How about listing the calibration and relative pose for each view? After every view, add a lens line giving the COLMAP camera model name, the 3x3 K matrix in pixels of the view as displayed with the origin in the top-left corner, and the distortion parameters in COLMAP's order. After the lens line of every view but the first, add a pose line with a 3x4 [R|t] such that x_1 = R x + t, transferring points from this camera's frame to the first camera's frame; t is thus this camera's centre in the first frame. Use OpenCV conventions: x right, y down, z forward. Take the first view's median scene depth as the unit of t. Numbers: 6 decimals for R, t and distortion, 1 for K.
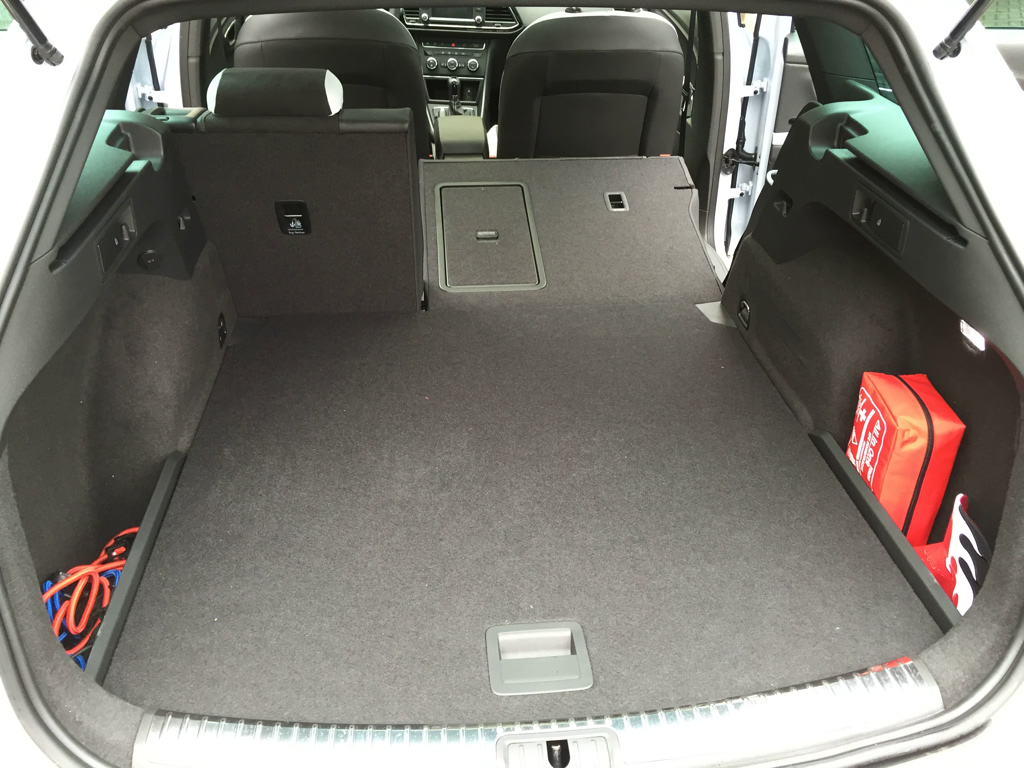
lens RADIAL K [[881.0, 0, 512.0], [0, 881.0, 384.0], [0, 0, 1]] dist [0.088468, -0.125273]
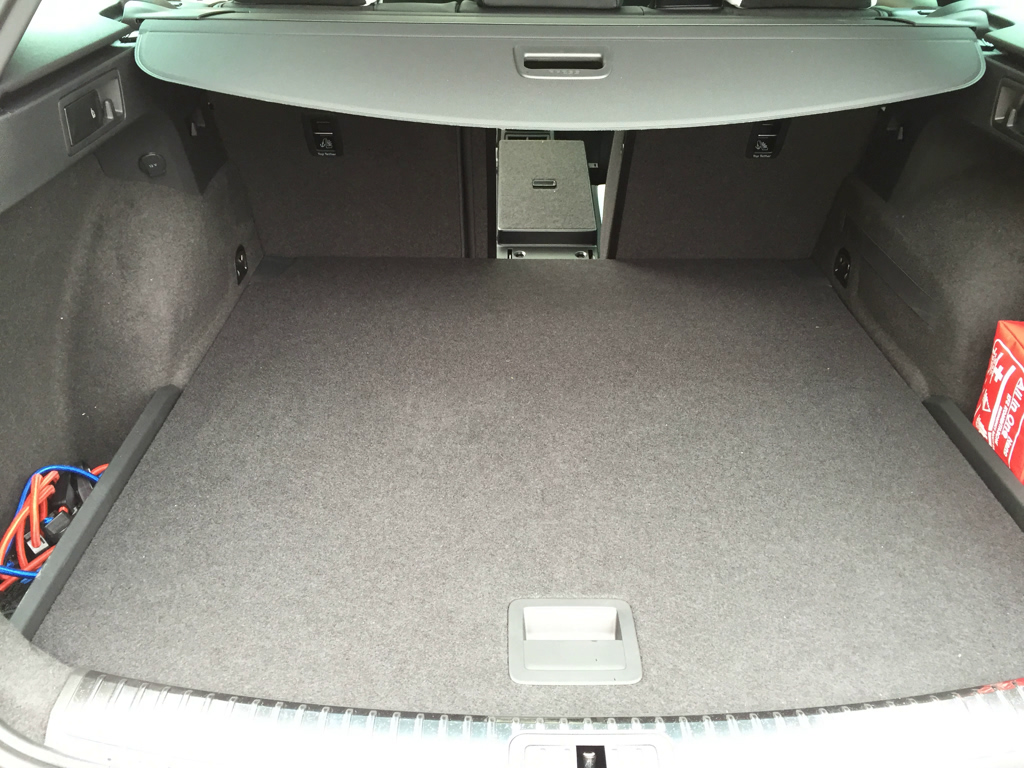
lens RADIAL K [[881.0, 0, 512.0], [0, 881.0, 384.0], [0, 0, 1]] dist [0.088468, -0.125273]
pose [[0.996256, 0.042903, -0.075058, 0.022072], [-0.044233, 0.998891, -0.016144, 0.085276], [0.074282, 0.019404, 0.997048, 0.184963]]
